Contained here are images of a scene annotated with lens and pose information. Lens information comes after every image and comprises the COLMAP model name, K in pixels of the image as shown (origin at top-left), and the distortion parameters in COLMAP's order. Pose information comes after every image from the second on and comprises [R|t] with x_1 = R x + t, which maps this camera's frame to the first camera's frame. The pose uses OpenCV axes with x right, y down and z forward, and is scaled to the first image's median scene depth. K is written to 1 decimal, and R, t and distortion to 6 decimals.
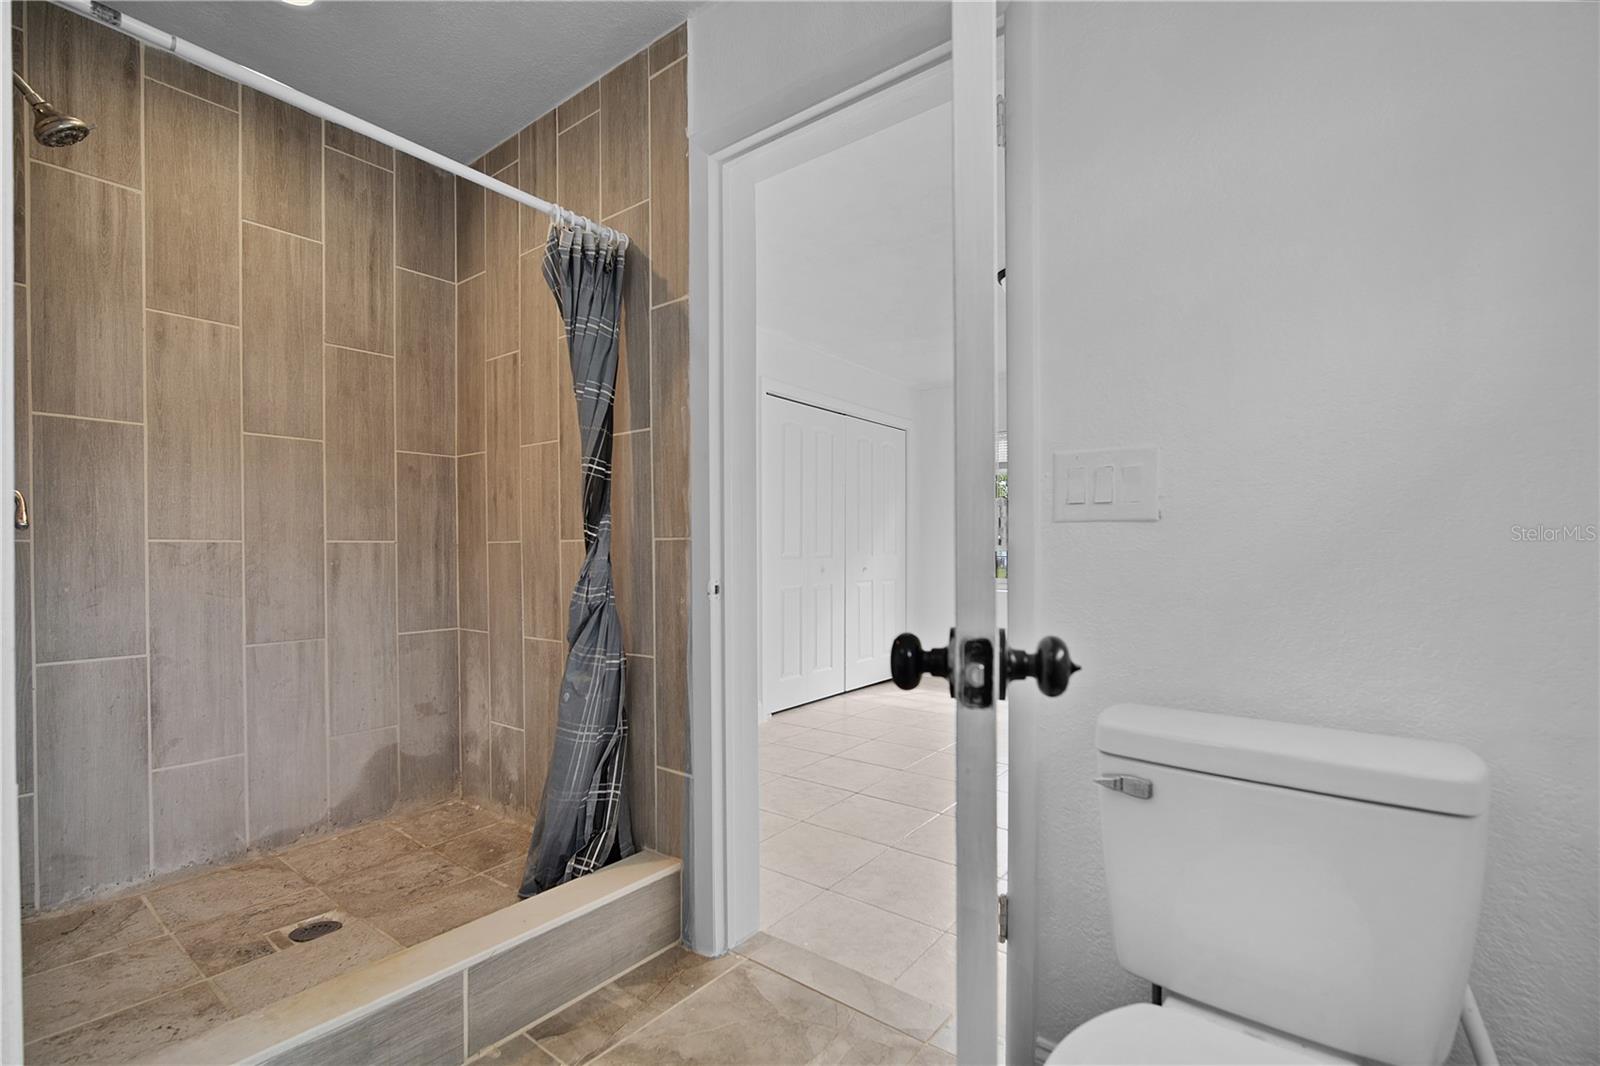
lens RADIAL K [[703.2, 0, 798.9], [0, 703.2, 541.0], [0, 0, 1]] dist [-0.002892, 0.000102]
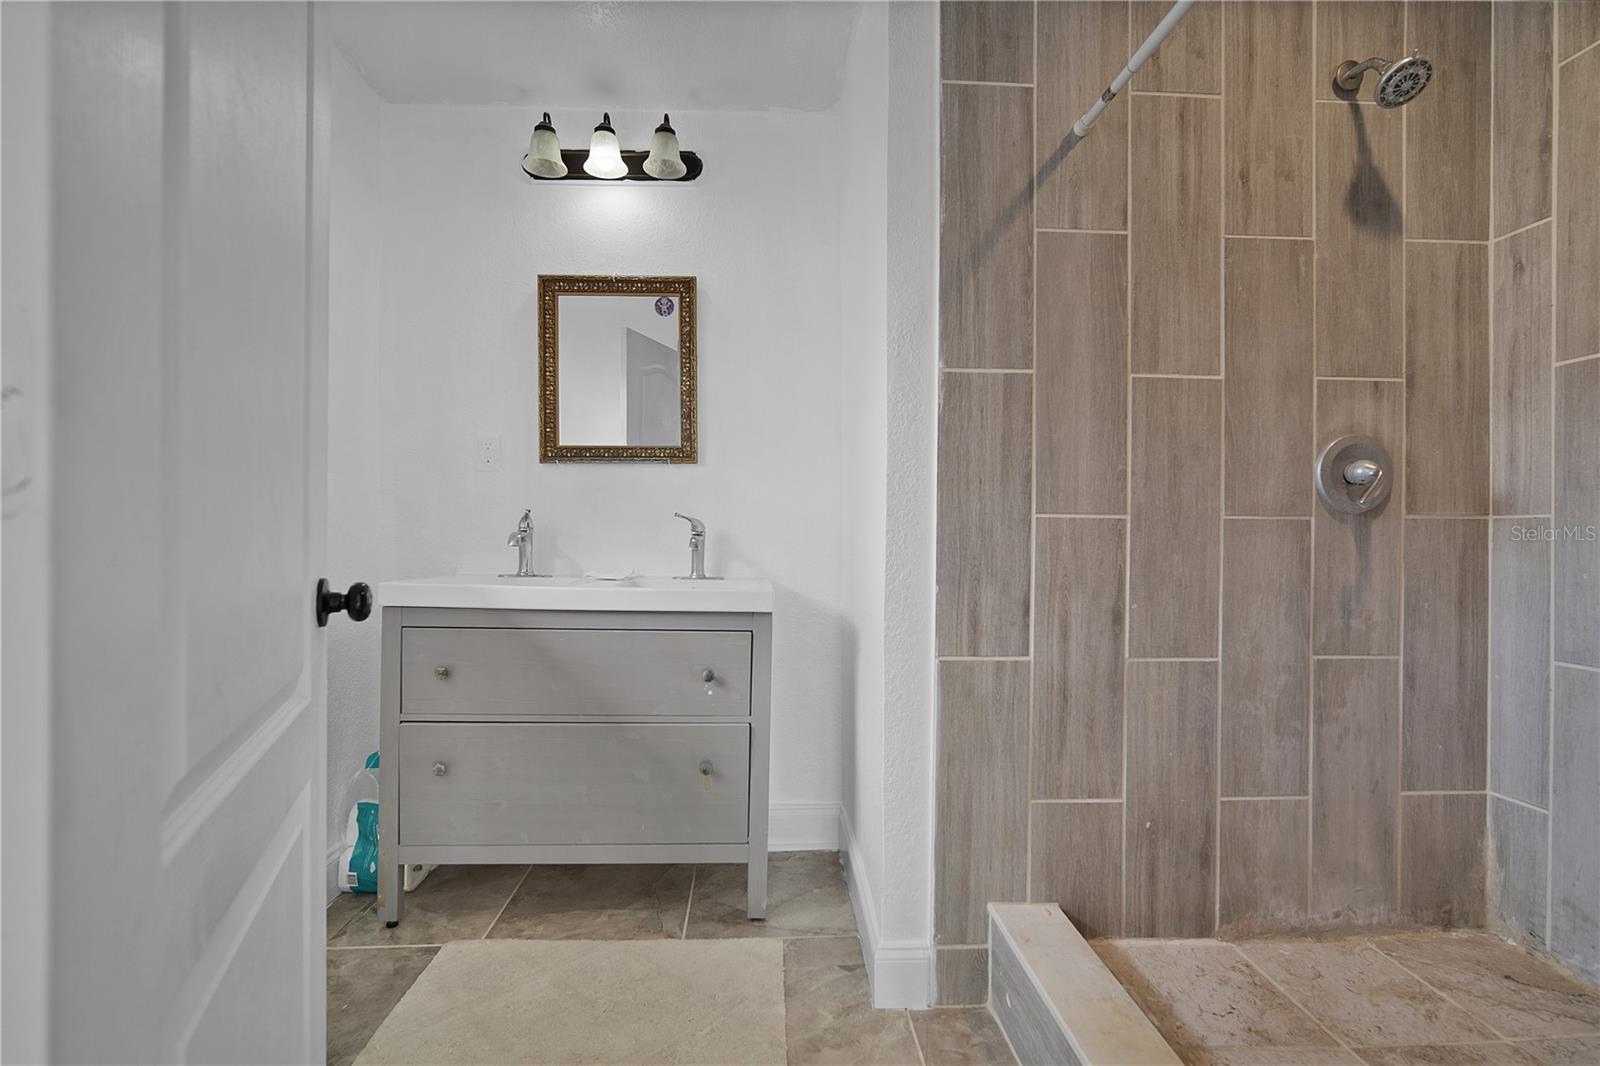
lens RADIAL K [[703.2, 0, 797.0], [0, 703.2, 534.8], [0, 0, 1]] dist [-0.002892, 0.000102]
pose [[-0.755376, 0.005089, -0.655272, 0.152867], [0.004947, 0.999986, 0.002064, 0.017040], [0.655273, -0.001682, -0.755390, 1.045481]]
